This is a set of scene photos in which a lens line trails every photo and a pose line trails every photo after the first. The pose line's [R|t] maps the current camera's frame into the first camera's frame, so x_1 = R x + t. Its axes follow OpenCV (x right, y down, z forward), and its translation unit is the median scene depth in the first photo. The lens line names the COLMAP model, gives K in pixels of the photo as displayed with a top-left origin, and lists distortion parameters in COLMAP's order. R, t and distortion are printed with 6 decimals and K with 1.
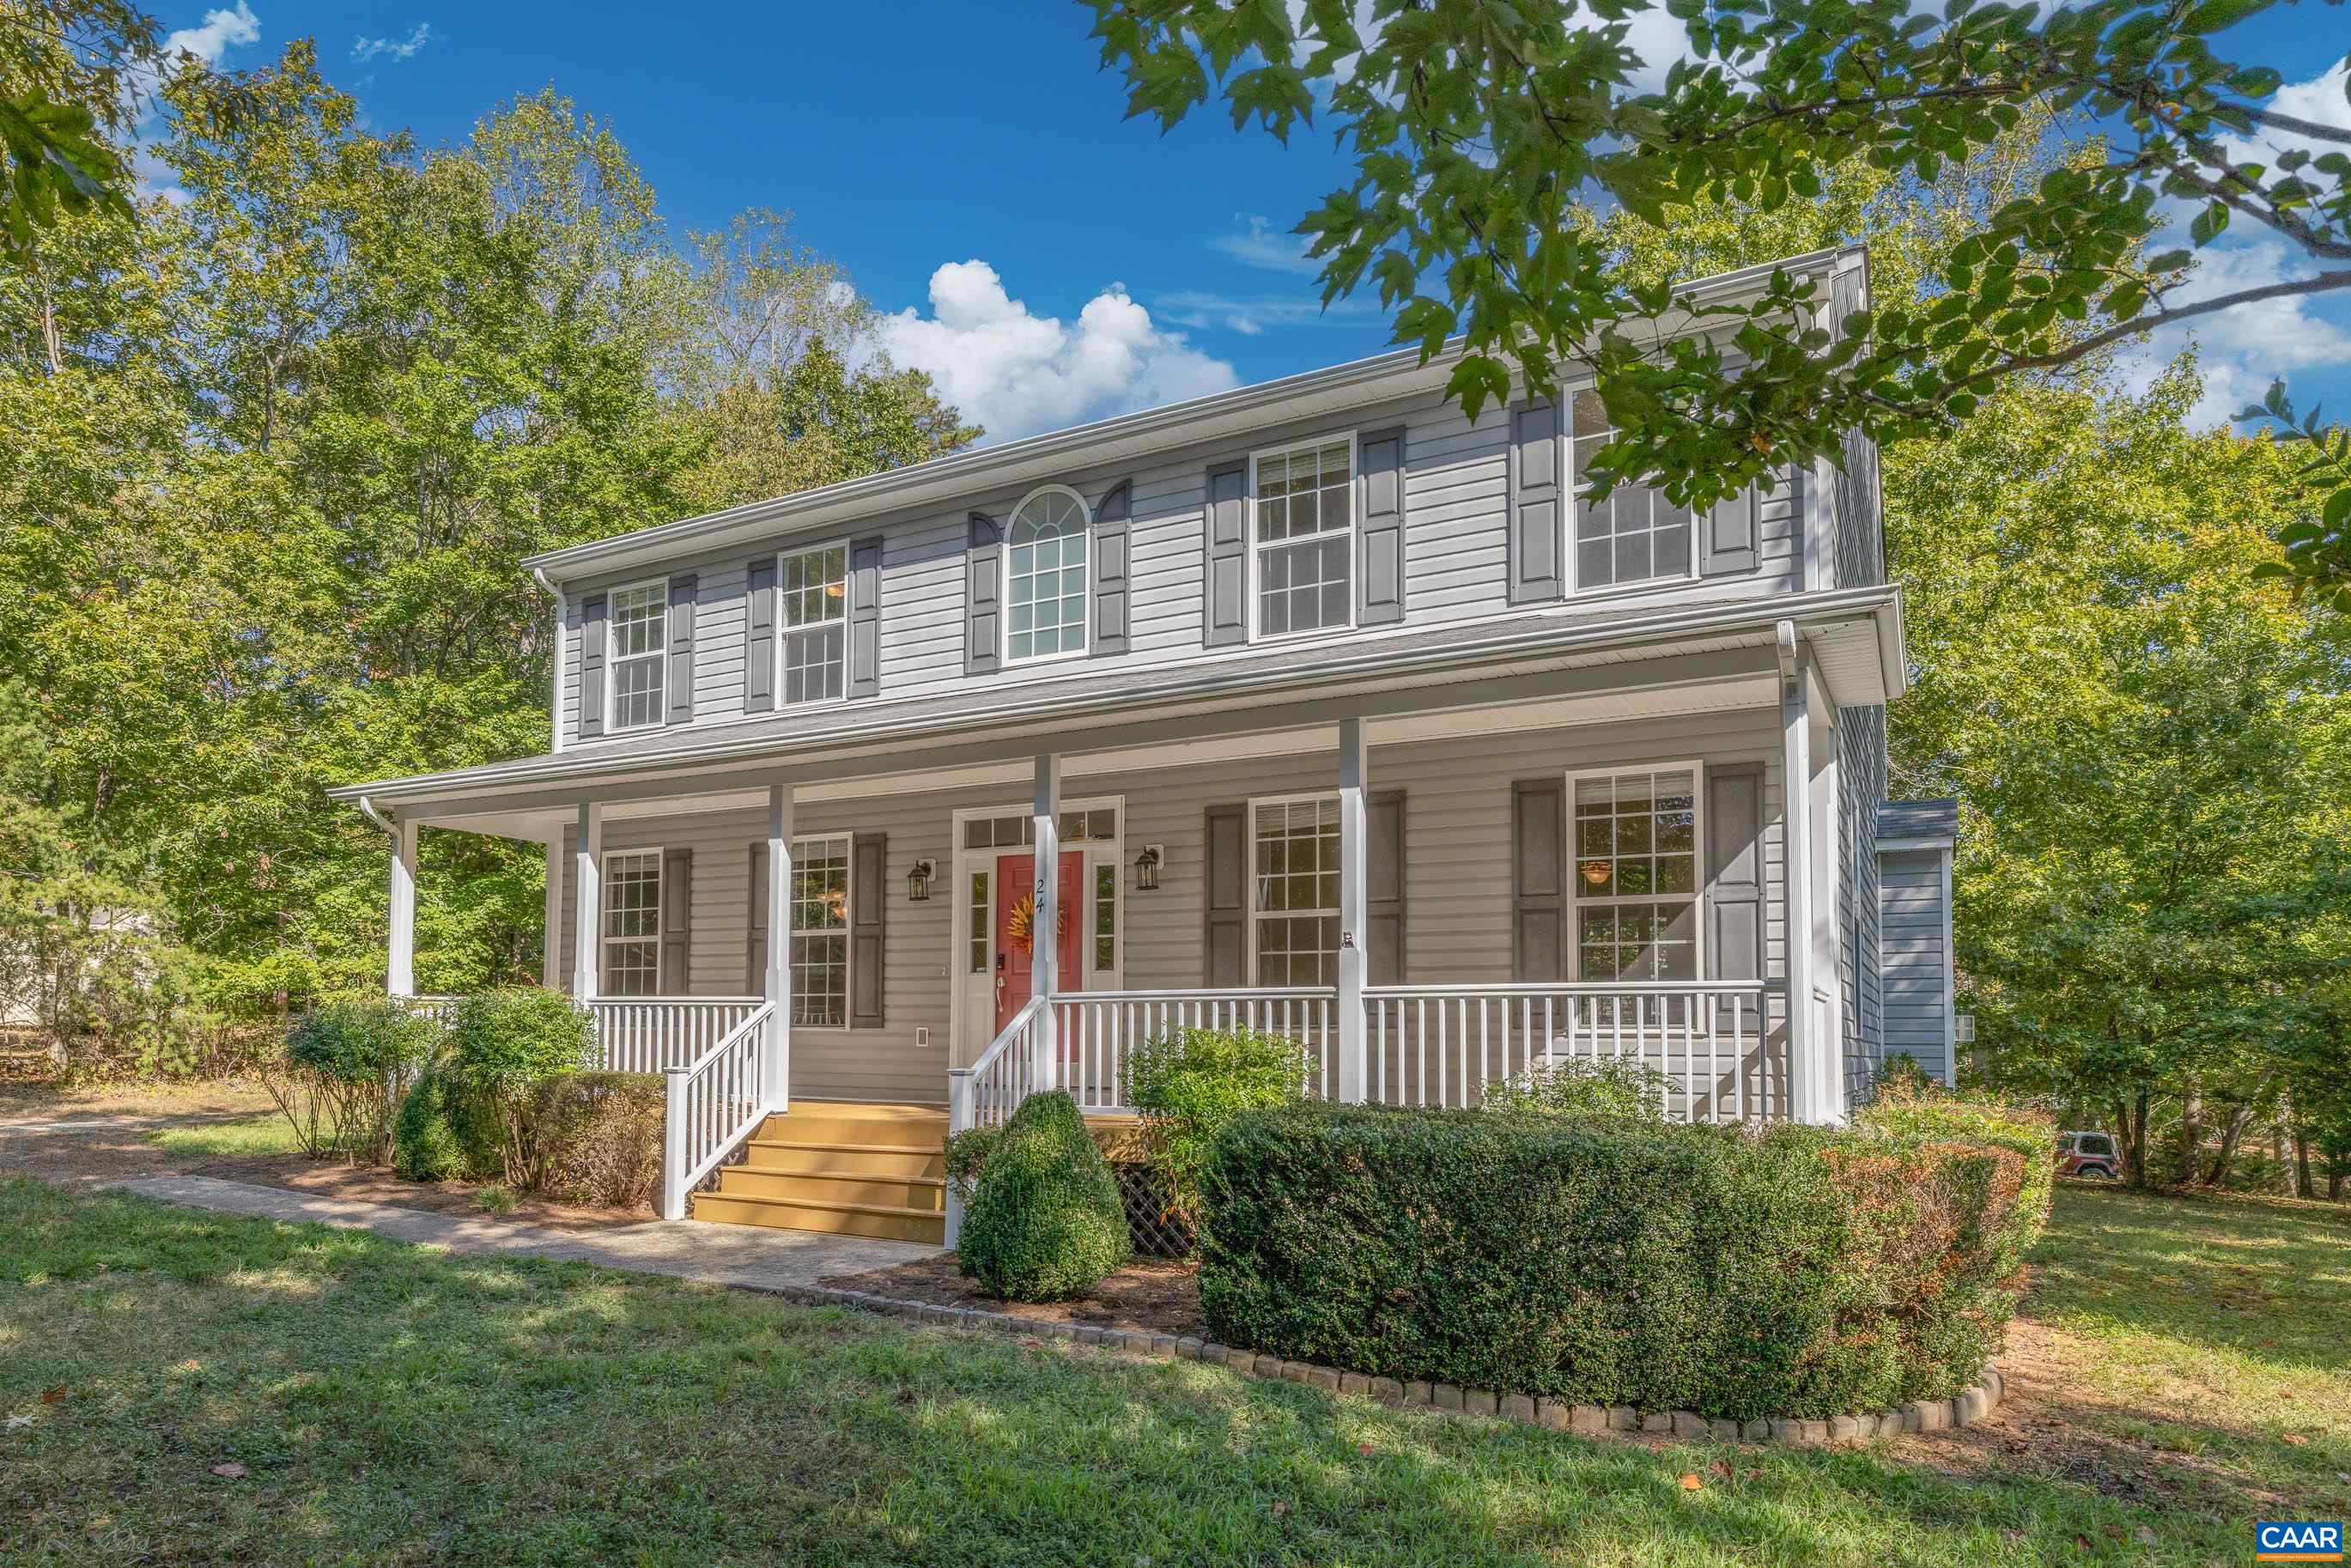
lens RADIAL K [[2190.1, 0, 1175.4], [0, 2190.1, 794.5], [0, 0, 1]] dist [0.006101, 0.000000]
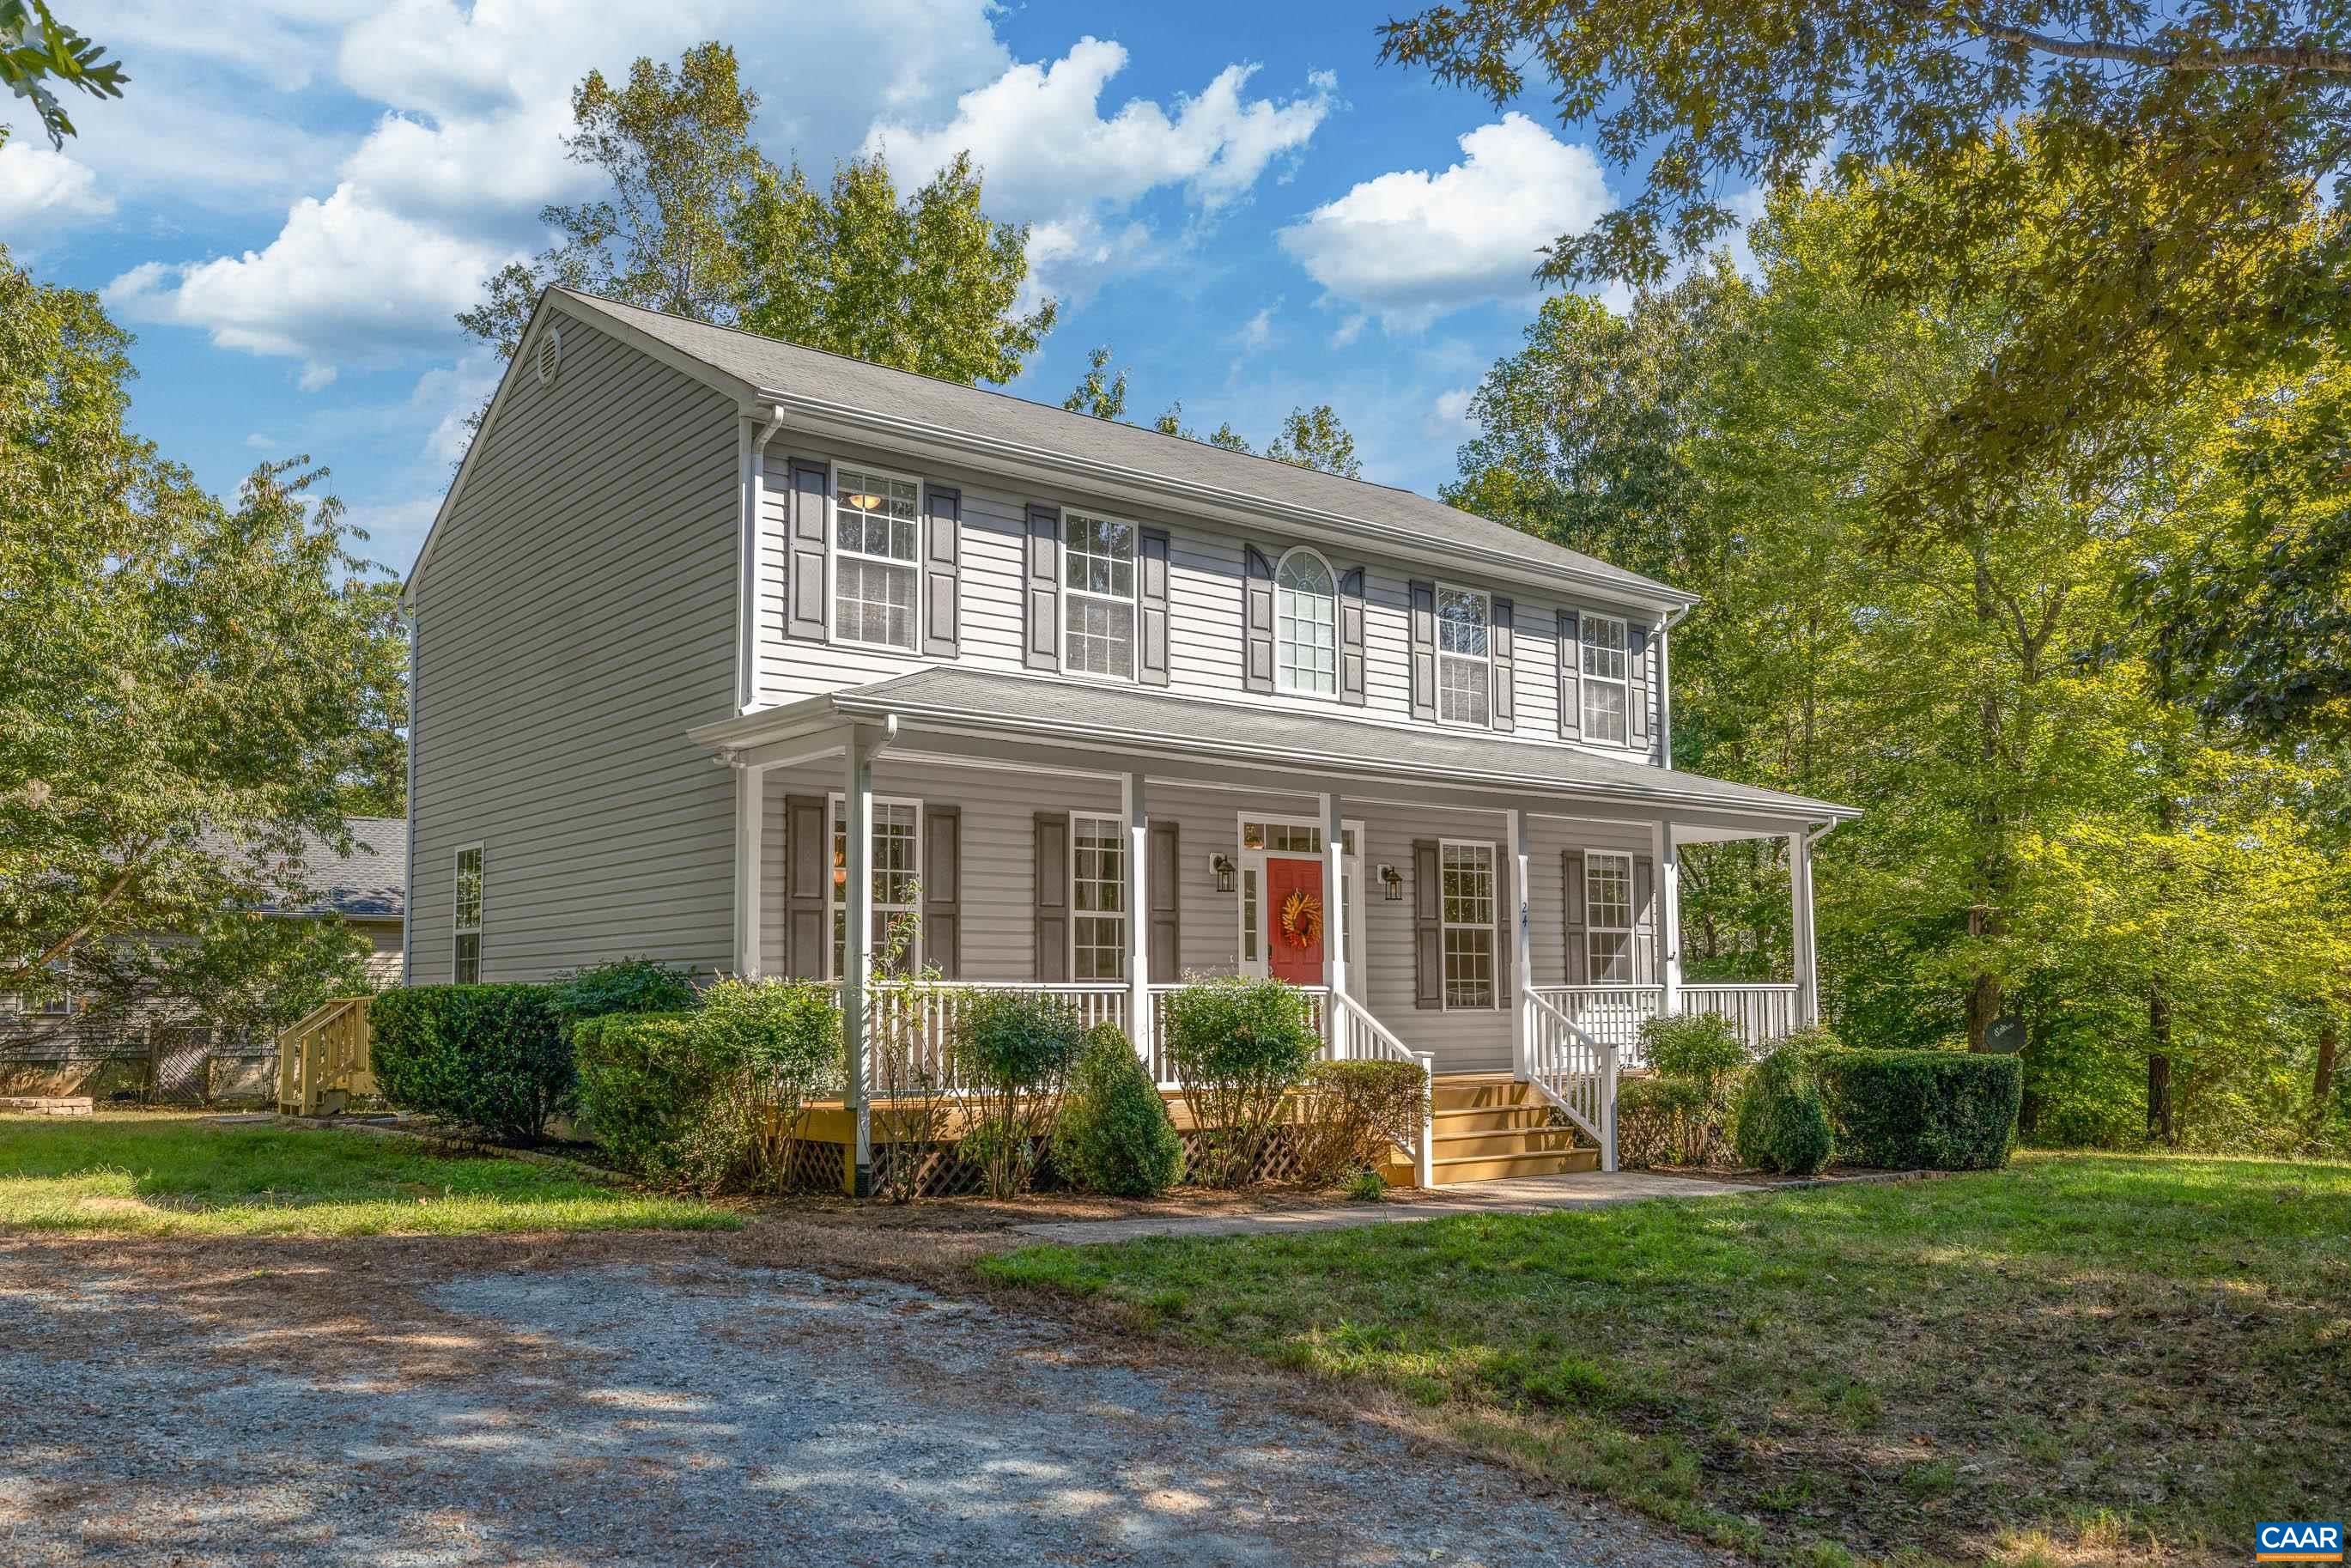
lens RADIAL K [[1859.3, 0, 1169.2], [0, 1859.3, 774.4], [0, 0, 1]] dist [-0.001199, -0.001200]
pose [[0.180839, 0.120079, 0.976155, -0.918124], [-0.094766, 0.990028, -0.104229, 0.080393], [-0.978936, -0.073657, 0.190415, 0.781971]]
